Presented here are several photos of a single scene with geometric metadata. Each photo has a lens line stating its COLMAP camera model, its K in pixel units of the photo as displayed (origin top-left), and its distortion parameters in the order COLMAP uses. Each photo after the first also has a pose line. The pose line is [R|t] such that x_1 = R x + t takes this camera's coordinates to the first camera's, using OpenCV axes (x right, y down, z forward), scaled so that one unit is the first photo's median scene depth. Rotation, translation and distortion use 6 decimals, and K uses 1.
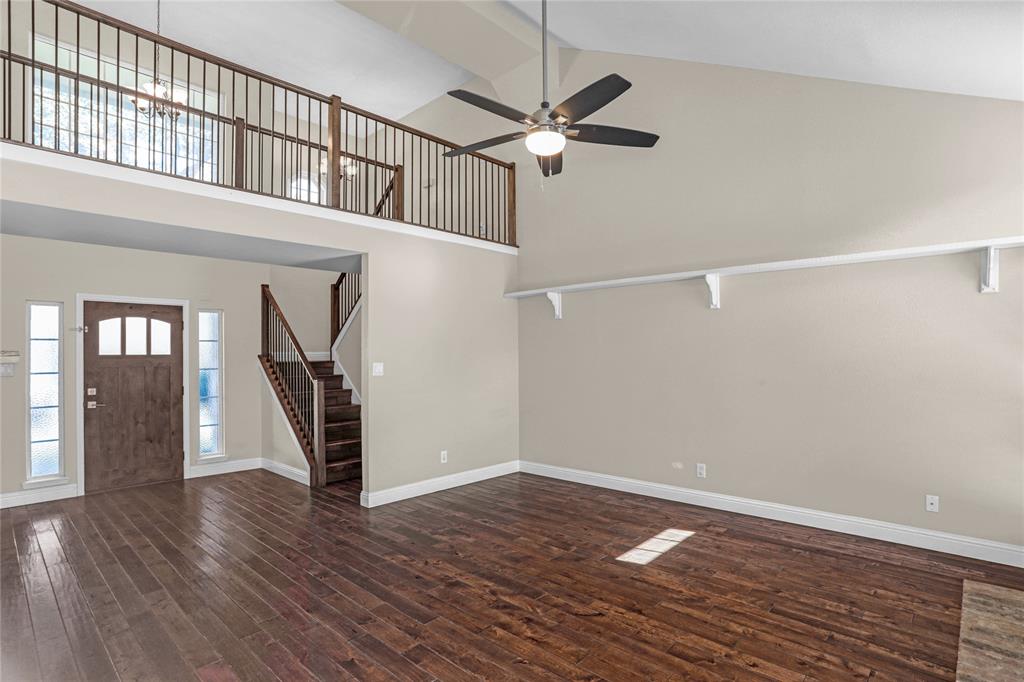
lens RADIAL K [[519.7, 0, 521.3], [0, 519.7, 352.7], [0, 0, 1]] dist [-0.076858, 0.037261]
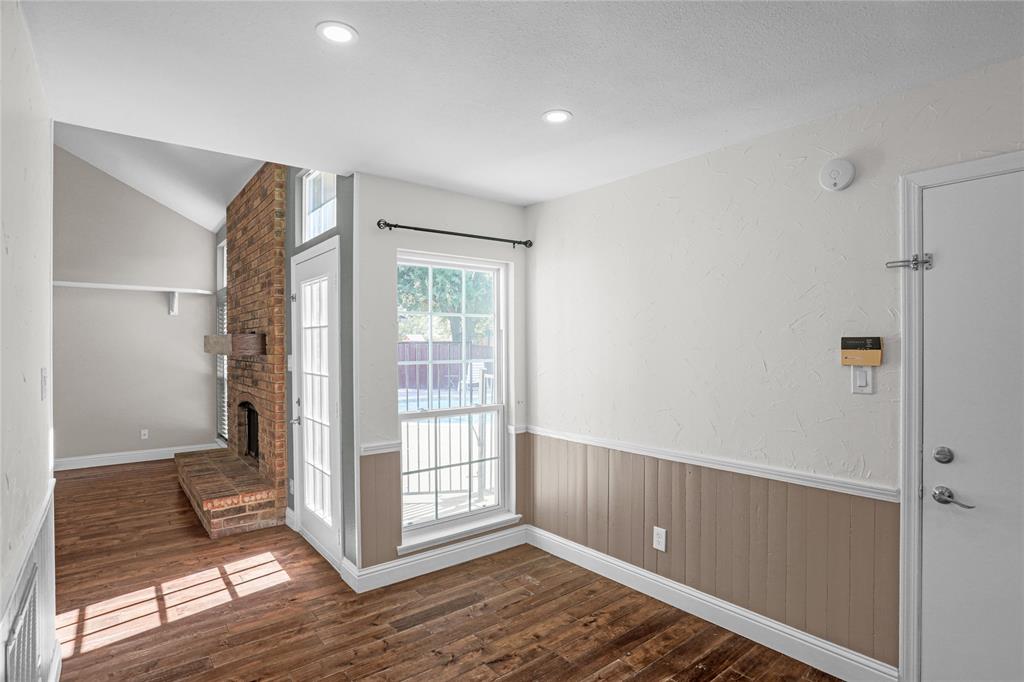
lens RADIAL K [[509.0, 0, 512.0], [0, 509.0, 341.0], [0, 0, 1]] dist [-0.025059, 0.000249]
pose [[0.149594, 0.019874, 0.988548, -0.491724], [-0.003653, 0.999802, -0.019547, 0.005086], [-0.988741, -0.000687, 0.149637, -0.355949]]
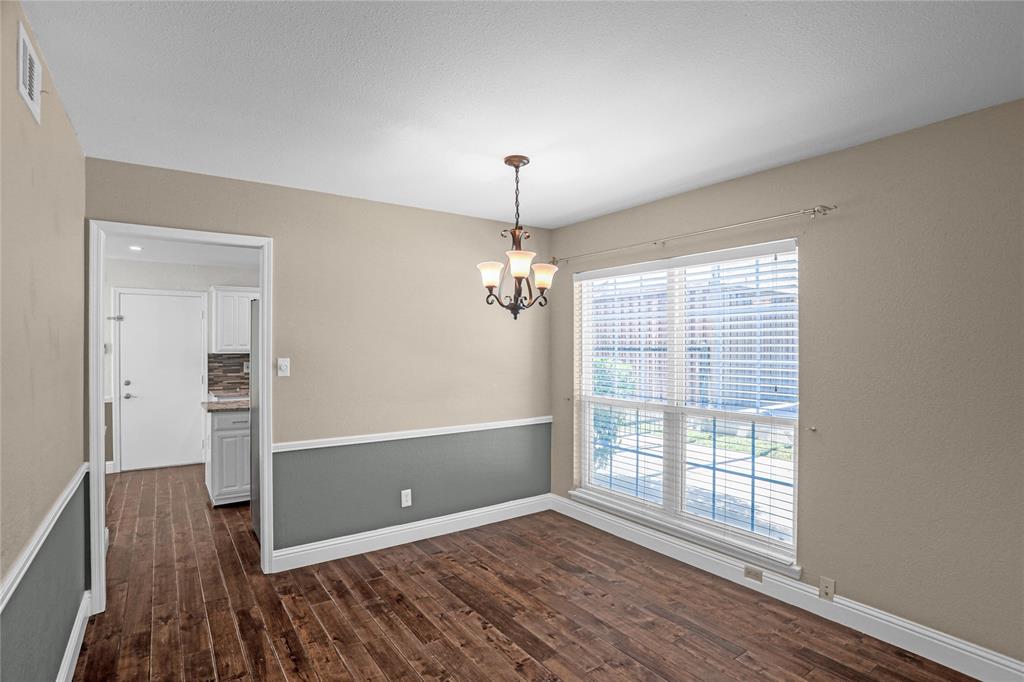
lens RADIAL K [[514.7, 0, 518.0], [0, 514.7, 348.0], [0, 0, 1]] dist [-0.076149, 0.036172]
pose [[-0.978441, 0.009231, 0.206322, -1.161176], [0.009088, 0.999957, -0.001643, 0.012437], [-0.206328, 0.000268, -0.978483, 0.288593]]
